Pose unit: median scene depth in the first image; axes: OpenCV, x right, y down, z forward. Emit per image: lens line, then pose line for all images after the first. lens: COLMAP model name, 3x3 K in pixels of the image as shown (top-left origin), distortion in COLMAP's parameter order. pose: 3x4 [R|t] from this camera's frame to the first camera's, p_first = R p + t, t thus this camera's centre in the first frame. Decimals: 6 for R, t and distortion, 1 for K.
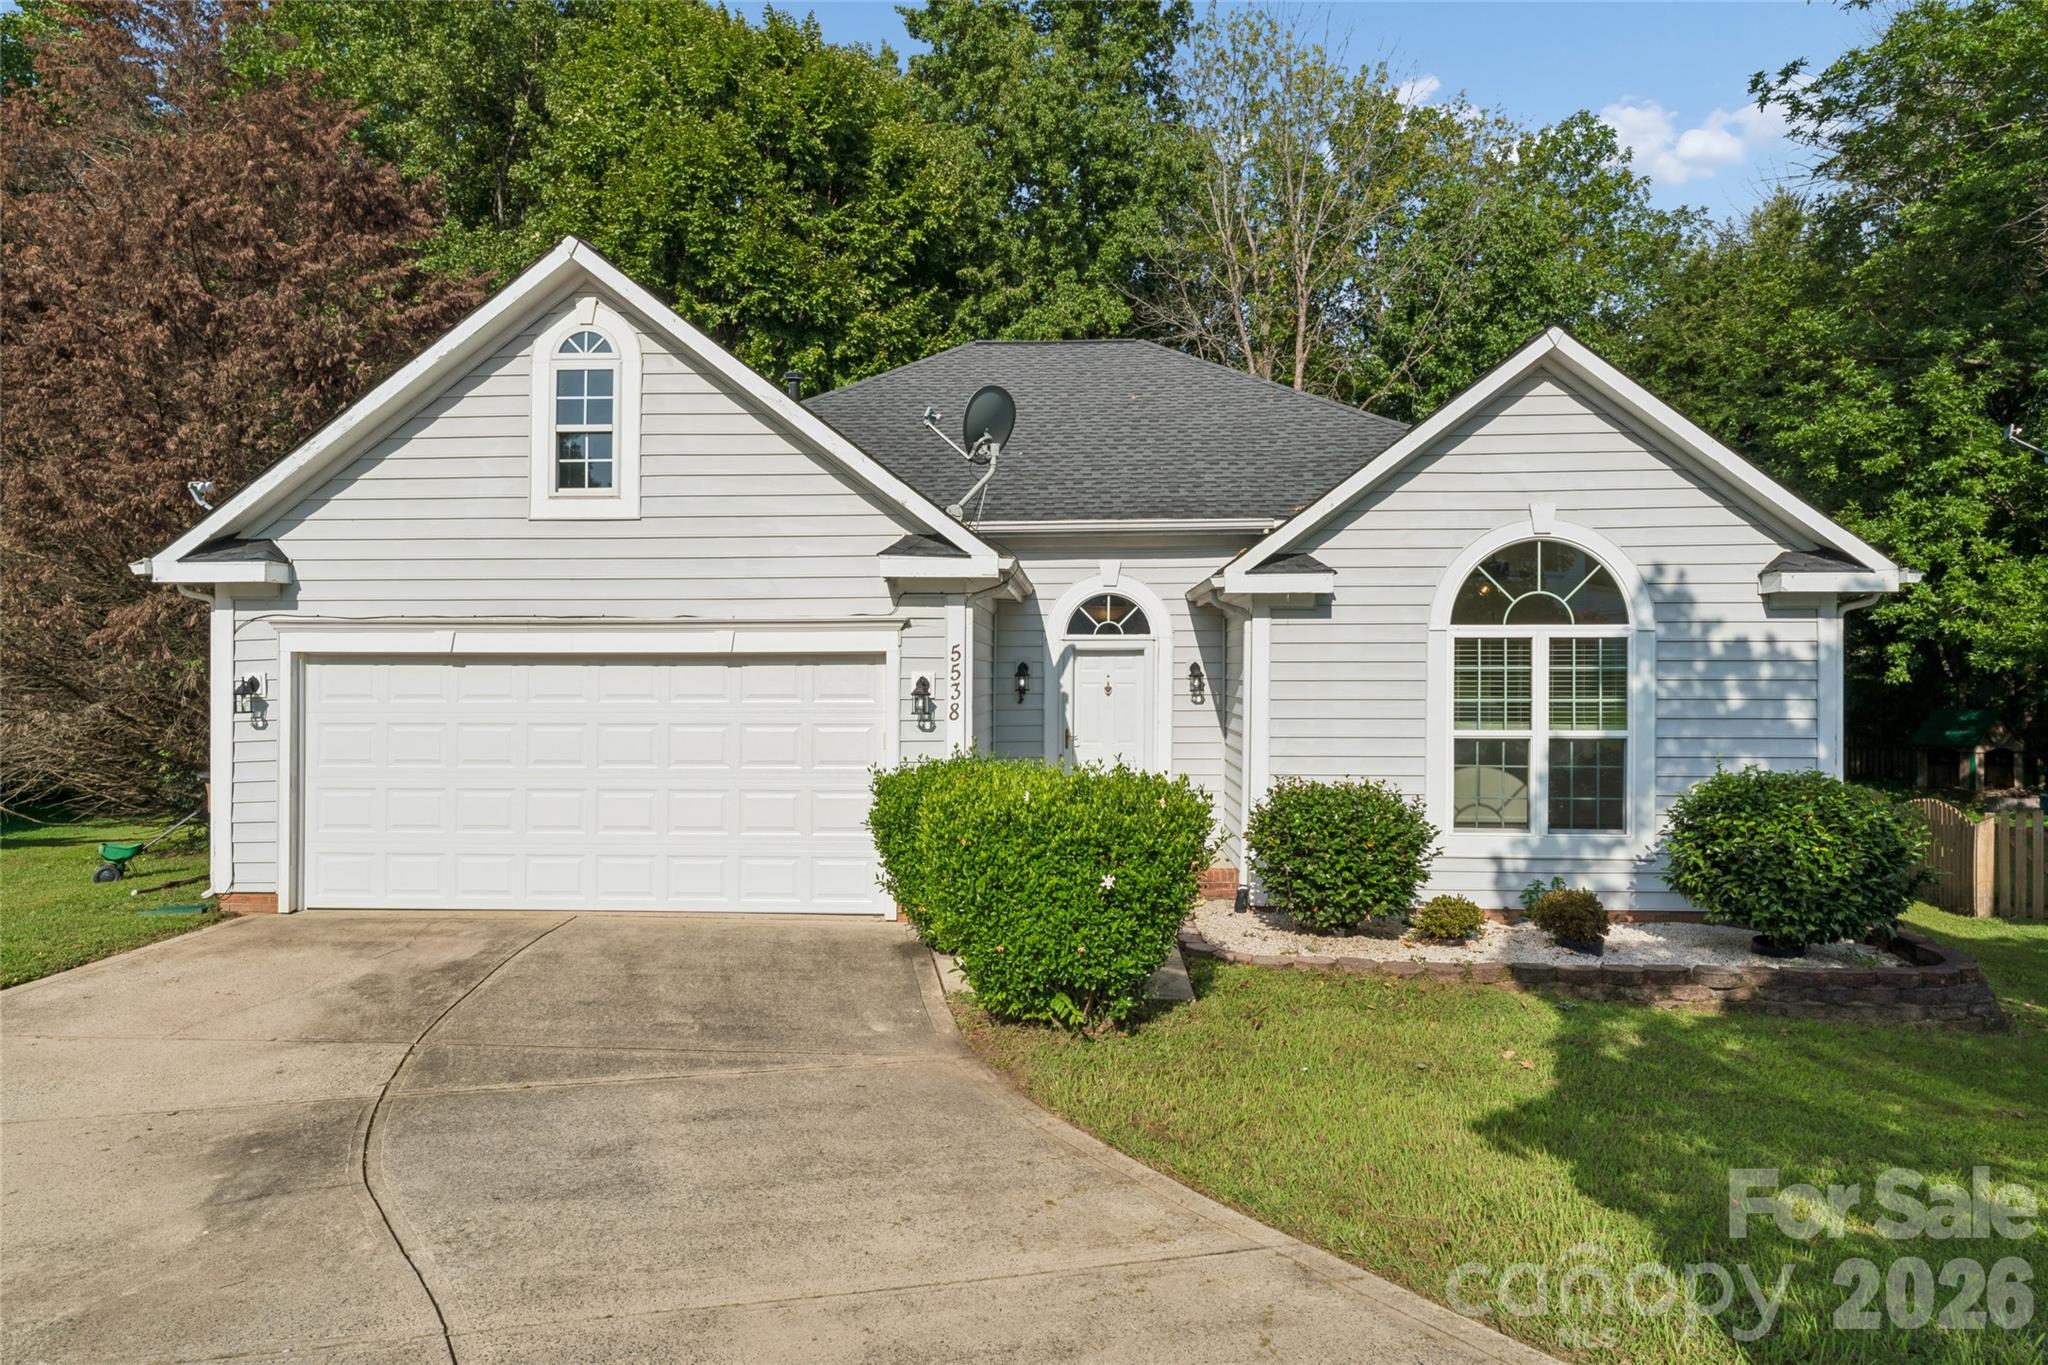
lens RADIAL K [[1211.7, 0, 1024.0], [0, 1211.7, 682.5], [0, 0, 1]] dist [0.033841, -0.000434]
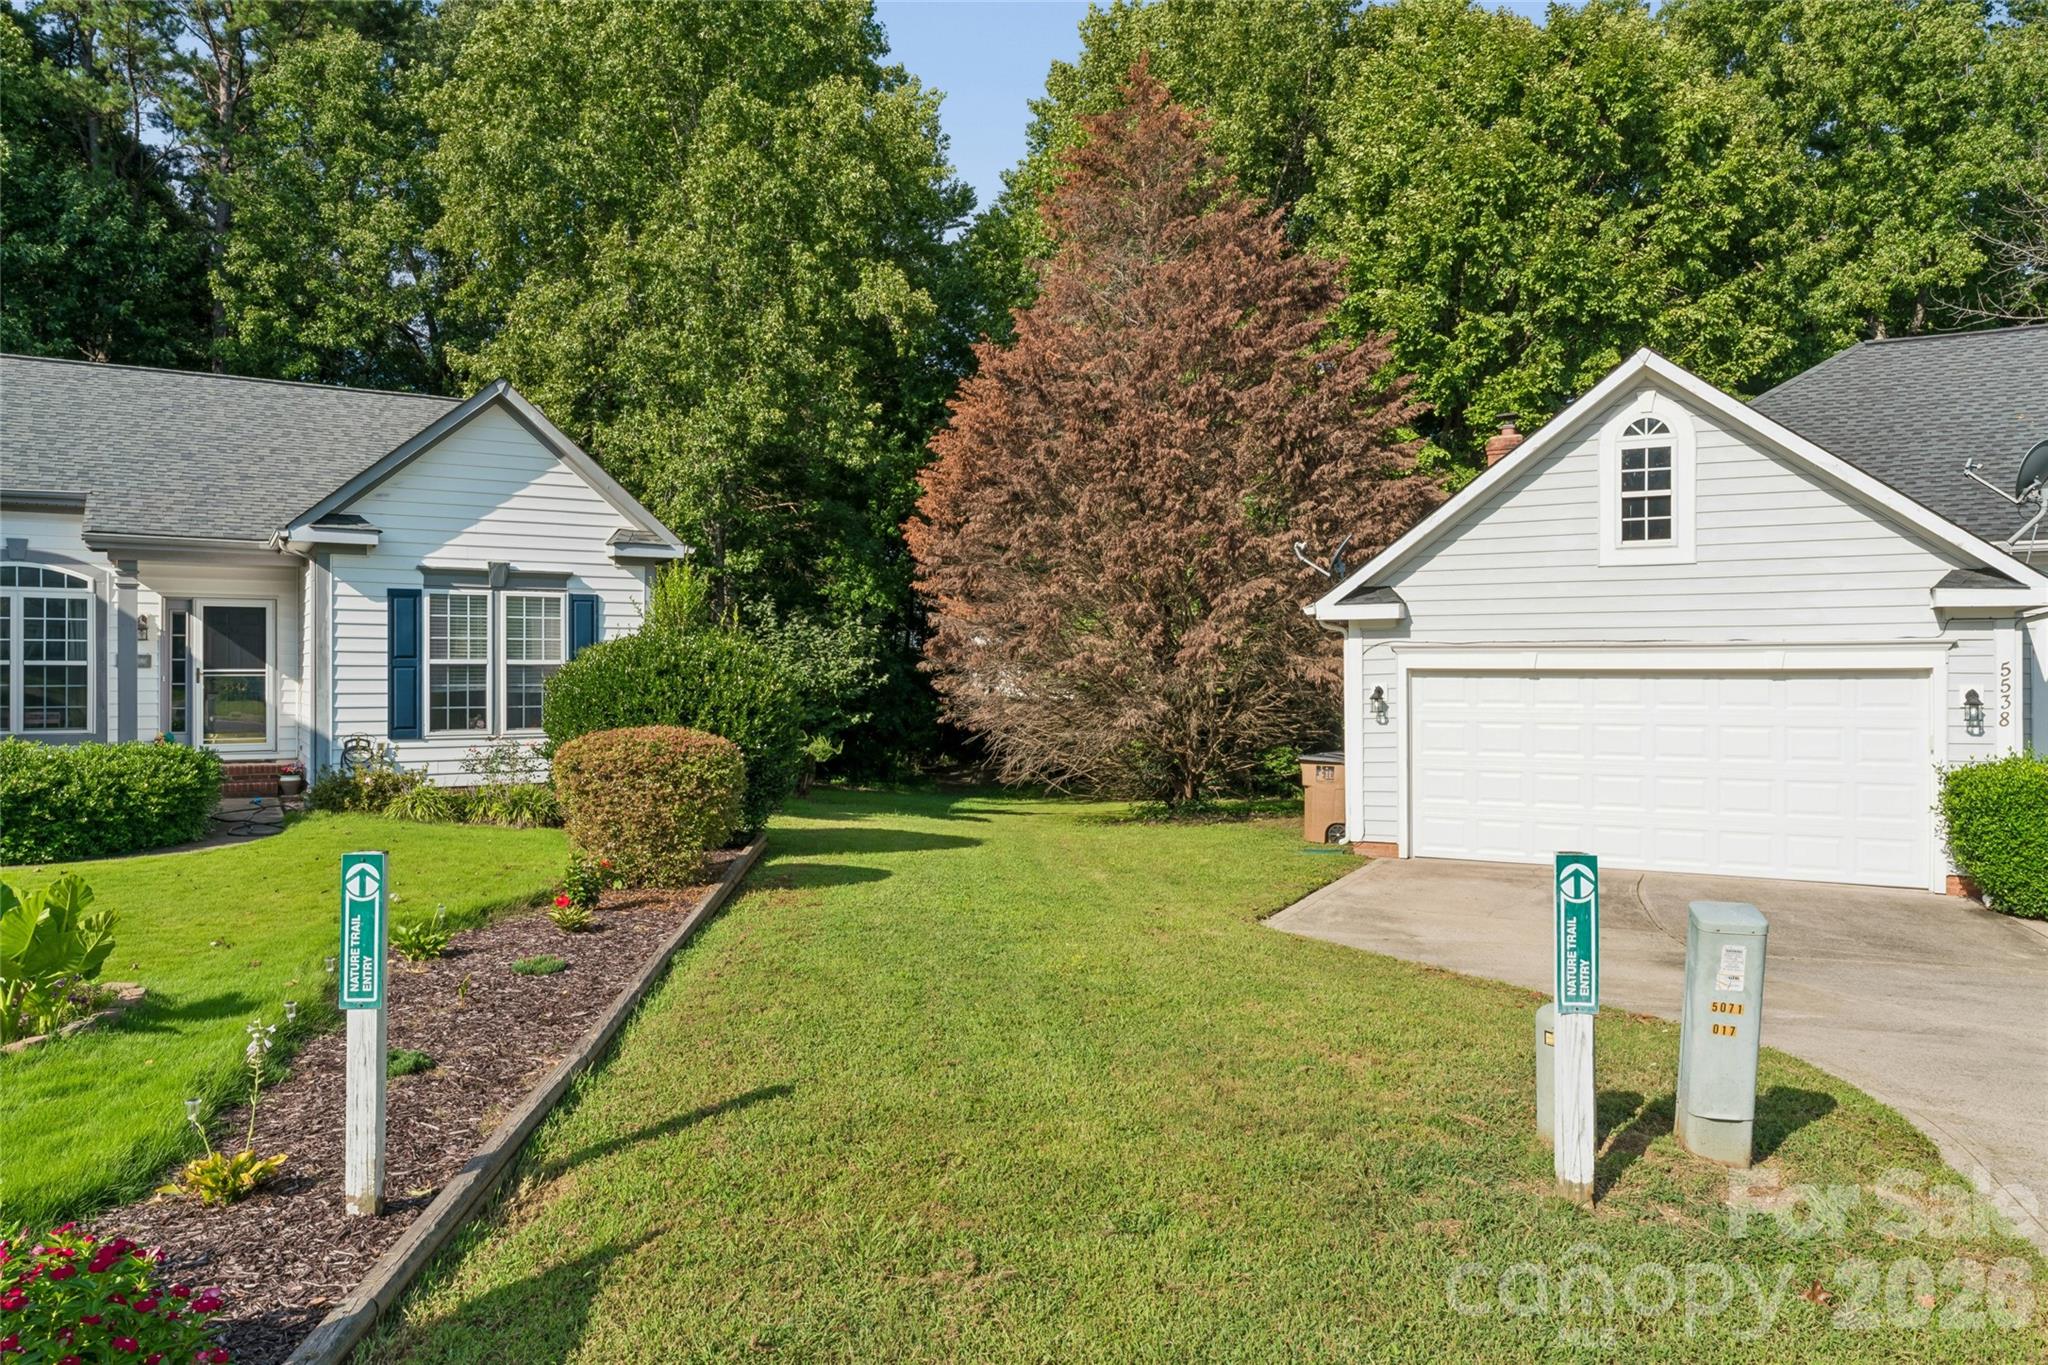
lens RADIAL K [[1396.4, 0, 1024.0], [0, 1396.4, 682.5], [0, 0, 1]] dist [0.006707, 0.000541]
pose [[0.905250, 0.002358, -0.424873, -0.326283], [0.000152, 0.999983, 0.005872, -0.018930], [0.424880, -0.005380, 0.905234, -0.606066]]
